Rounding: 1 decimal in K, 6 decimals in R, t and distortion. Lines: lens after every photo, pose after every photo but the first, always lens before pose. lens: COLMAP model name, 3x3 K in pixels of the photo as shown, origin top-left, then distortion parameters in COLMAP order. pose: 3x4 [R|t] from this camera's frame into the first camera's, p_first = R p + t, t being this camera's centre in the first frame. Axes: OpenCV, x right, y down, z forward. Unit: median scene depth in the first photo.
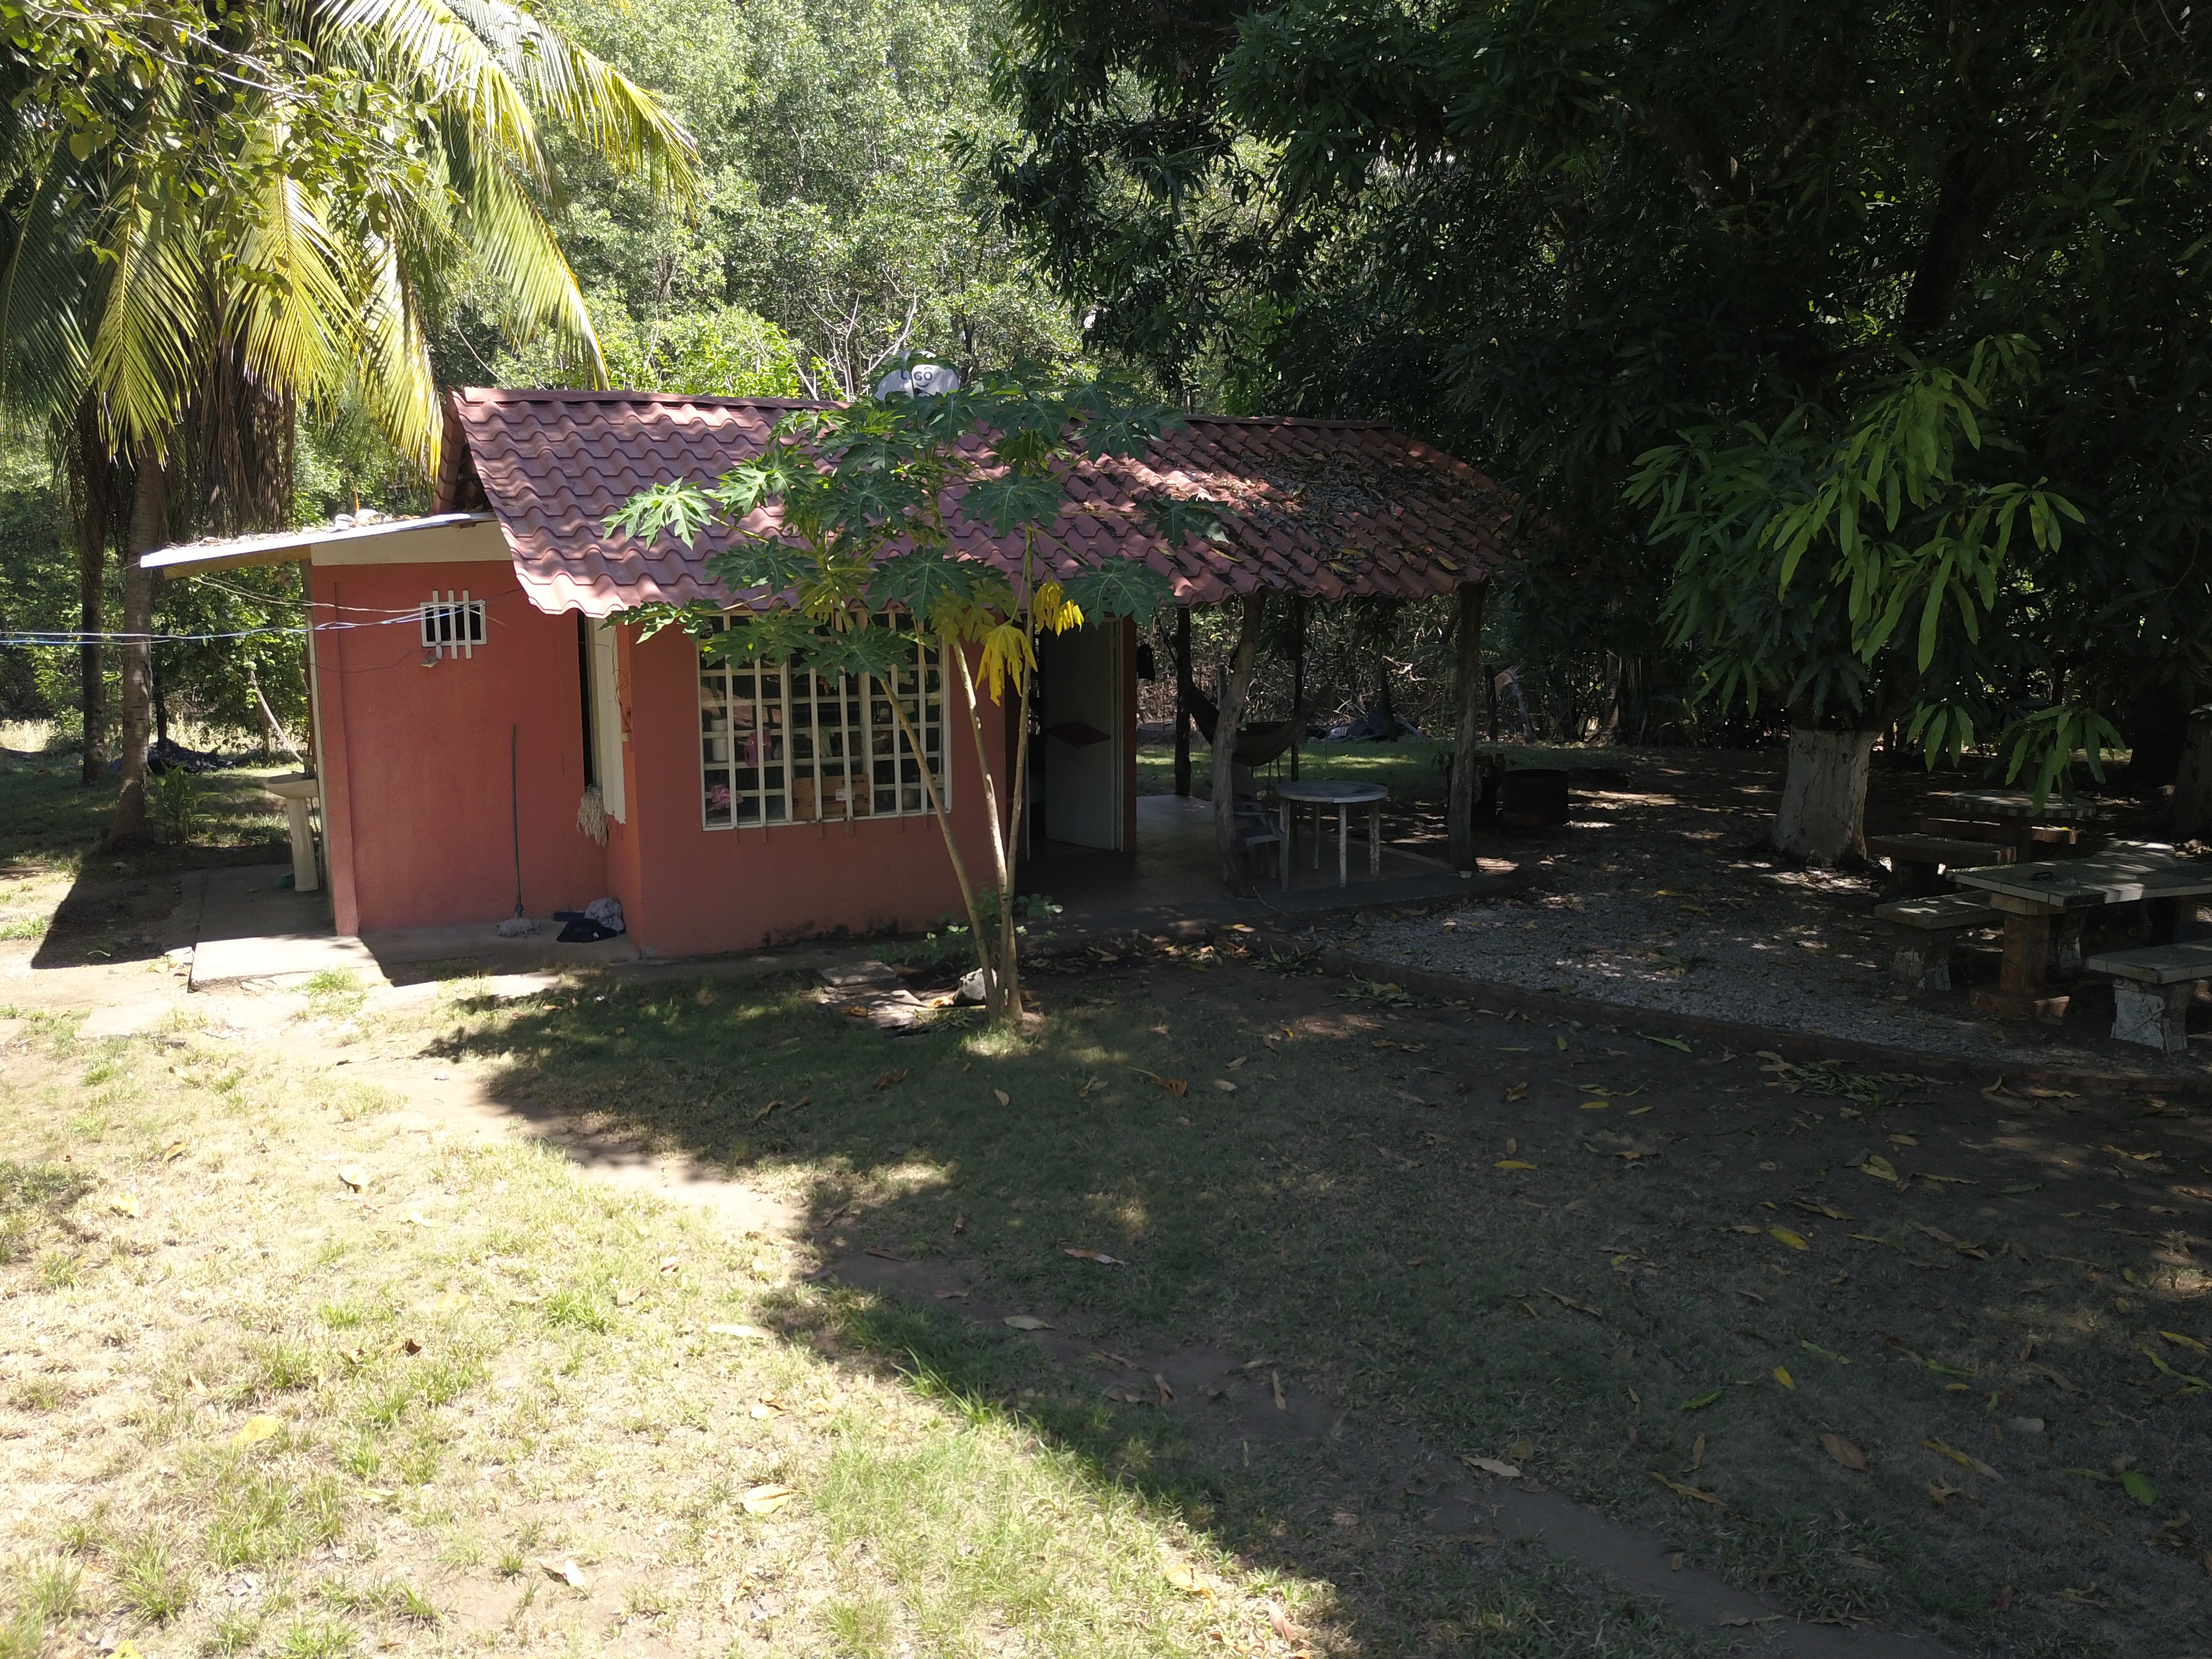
lens RADIAL K [[1698.4, 0, 1108.6], [0, 1698.4, 780.4], [0, 0, 1]] dist [0.029138, 0.008604]
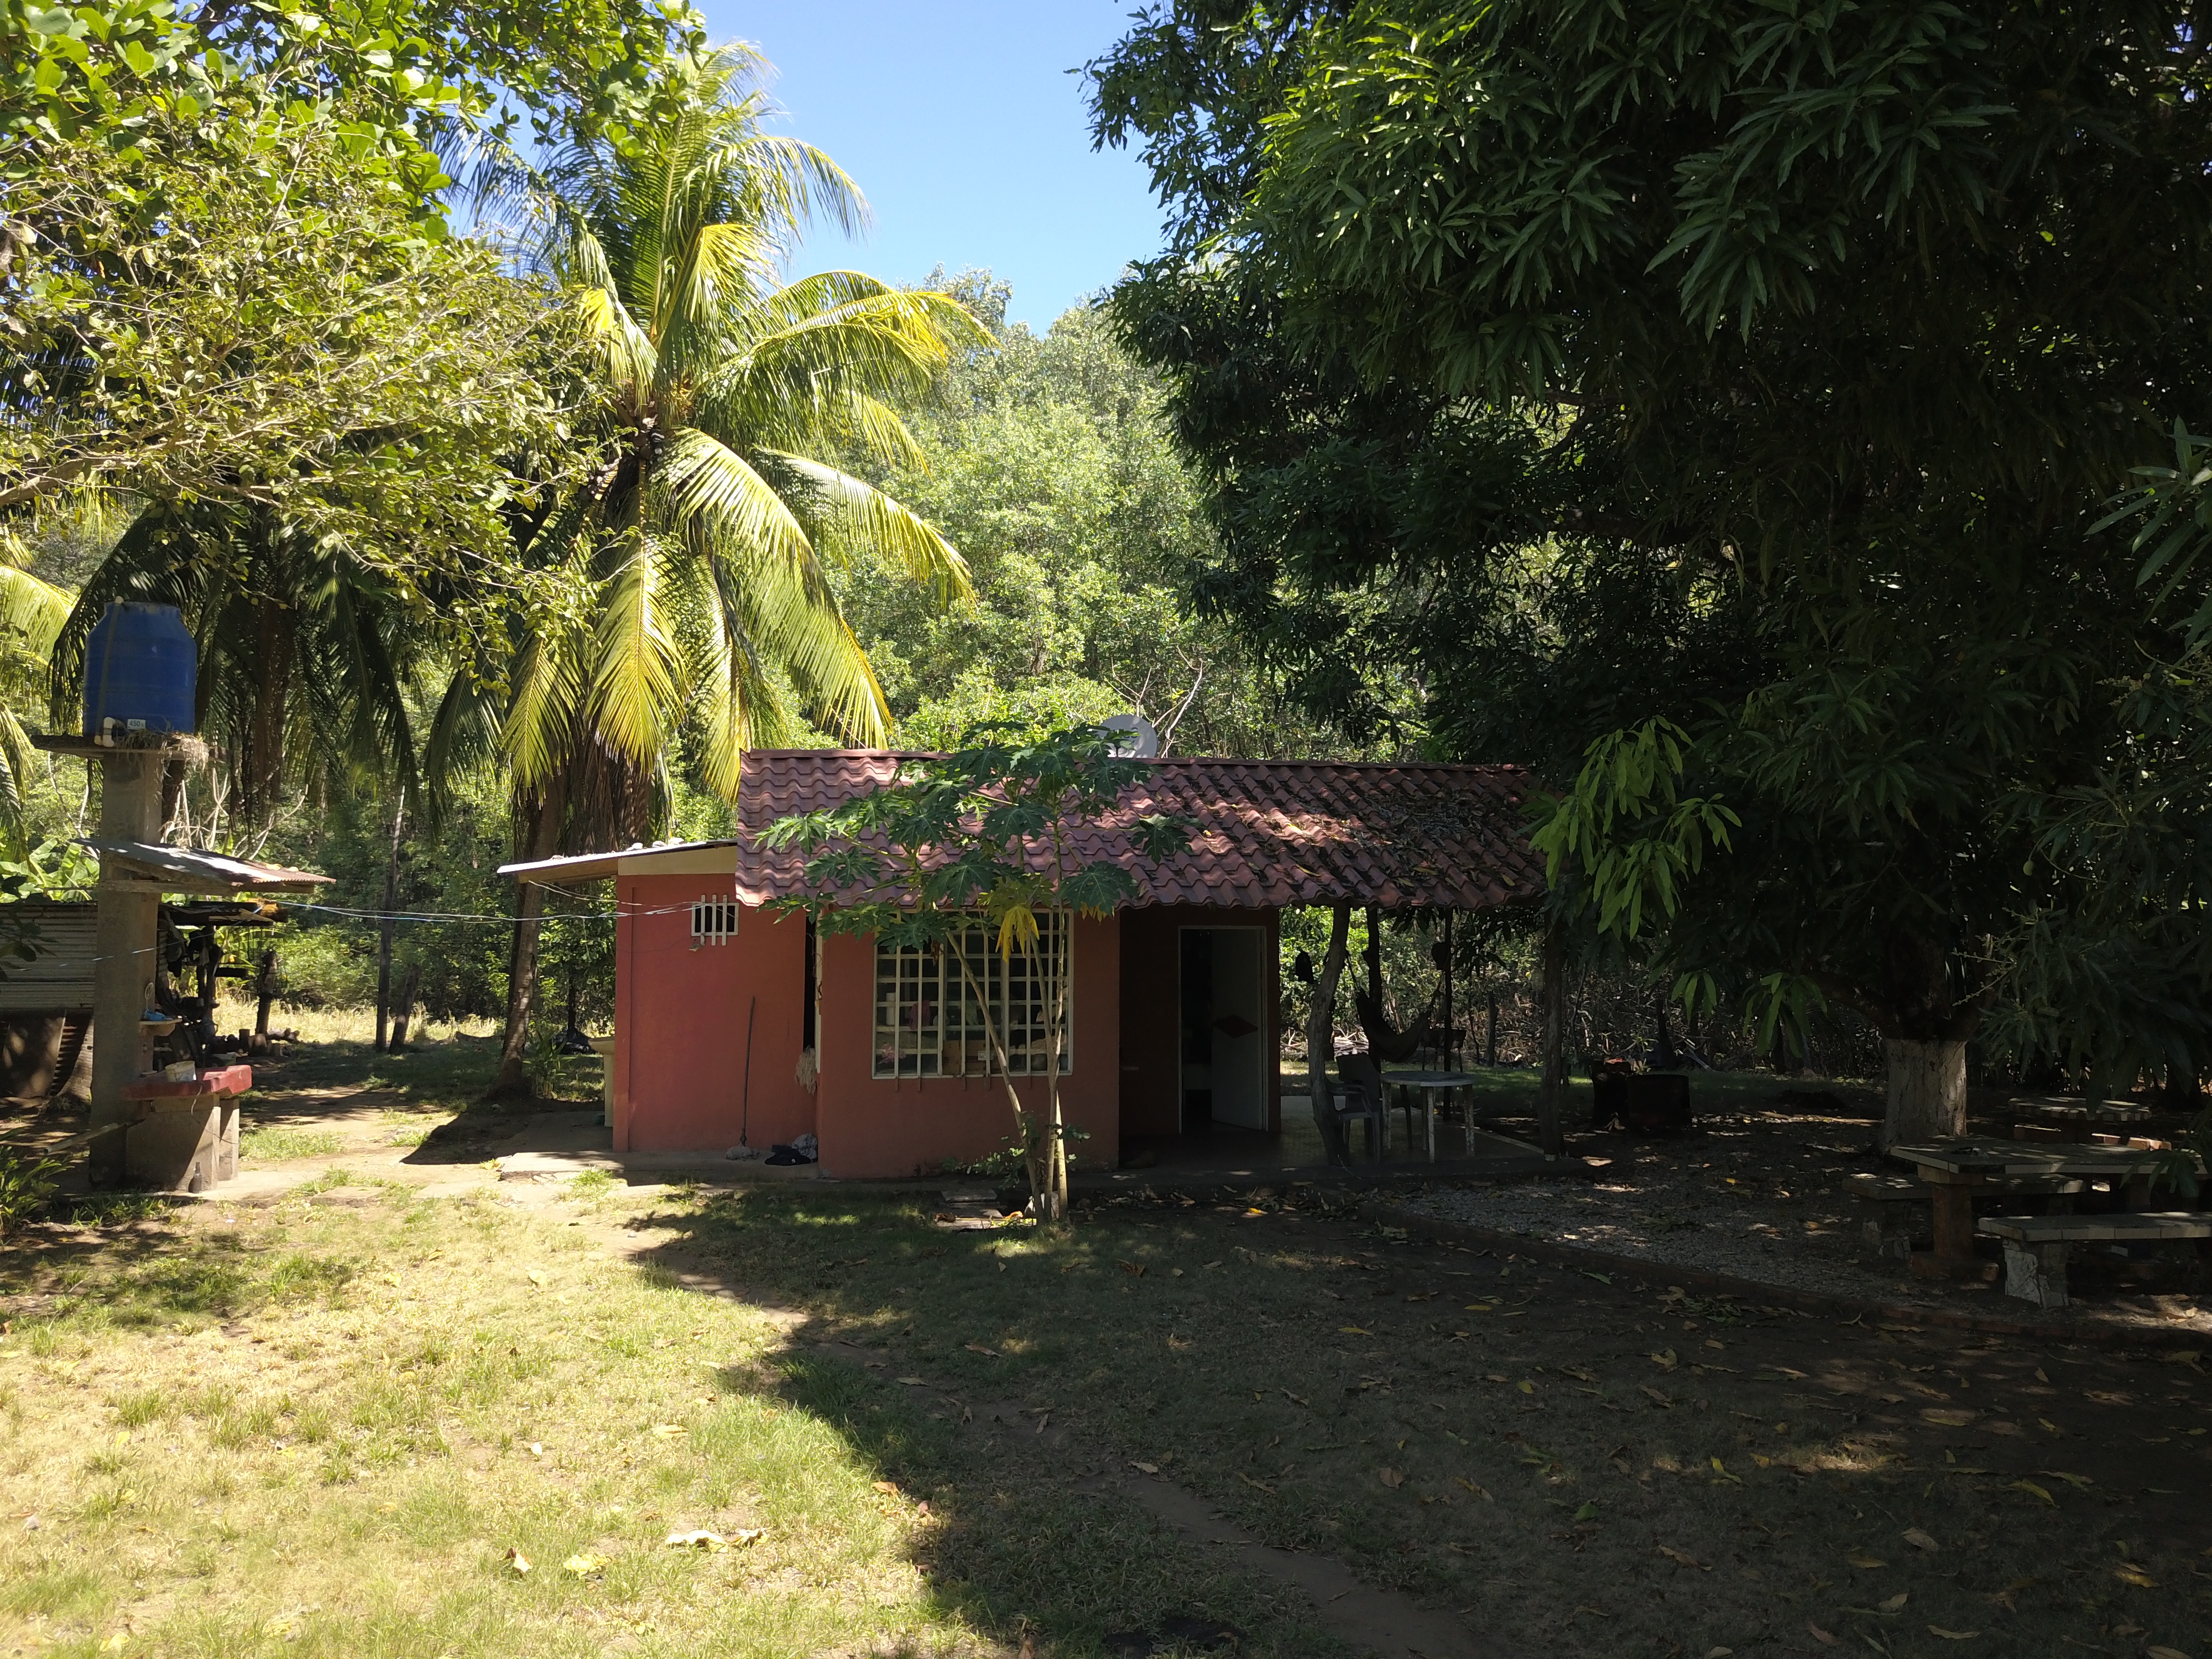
lens RADIAL K [[1698.4, 0, 1108.6], [0, 1698.4, 780.4], [0, 0, 1]] dist [0.029138, 0.008604]
pose [[0.967966, -0.013117, -0.250737, 0.252333], [-0.038433, 0.979125, -0.199590, 0.056223], [0.248121, 0.202833, 0.947256, -0.214052]]
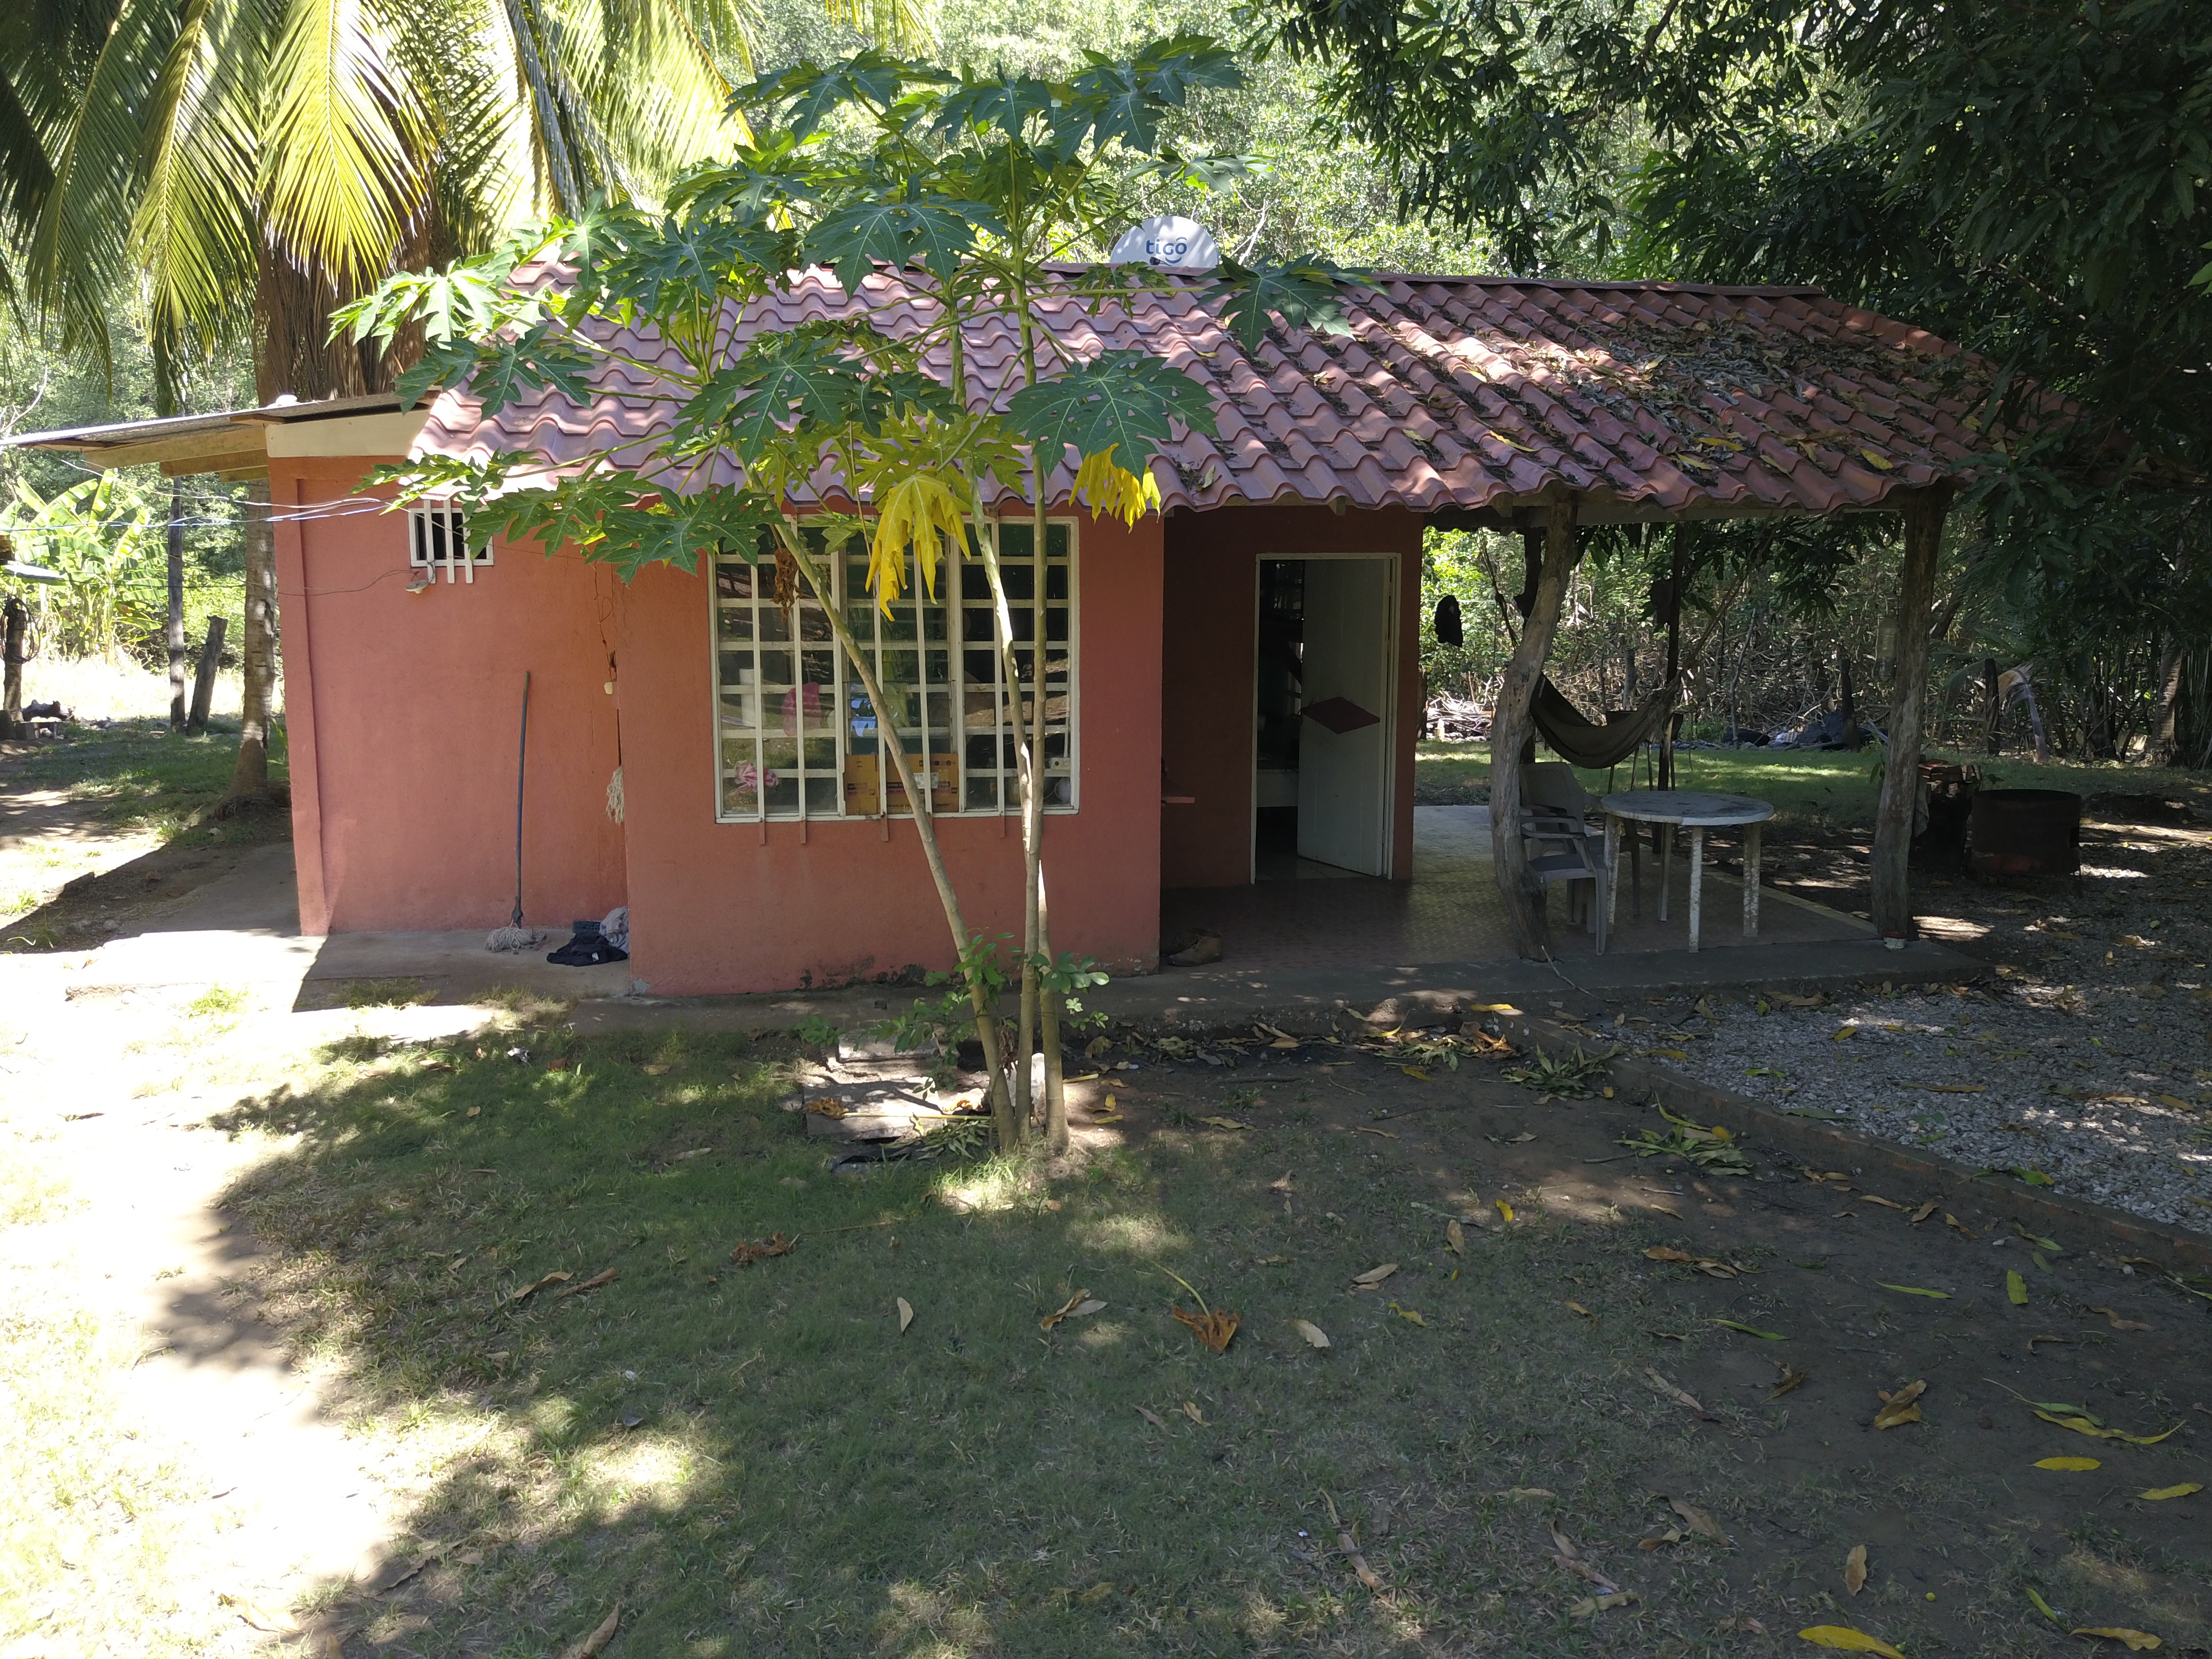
lens RADIAL K [[1721.9, 0, 1096.3], [0, 1721.9, 790.5], [0, 0, 1]] dist [-0.049243, 0.078687]
pose [[0.962367, 0.040505, -0.268717, 0.105015], [-0.039325, 0.999179, 0.009774, 0.002651], [0.268892, 0.001161, 0.963170, 0.335667]]
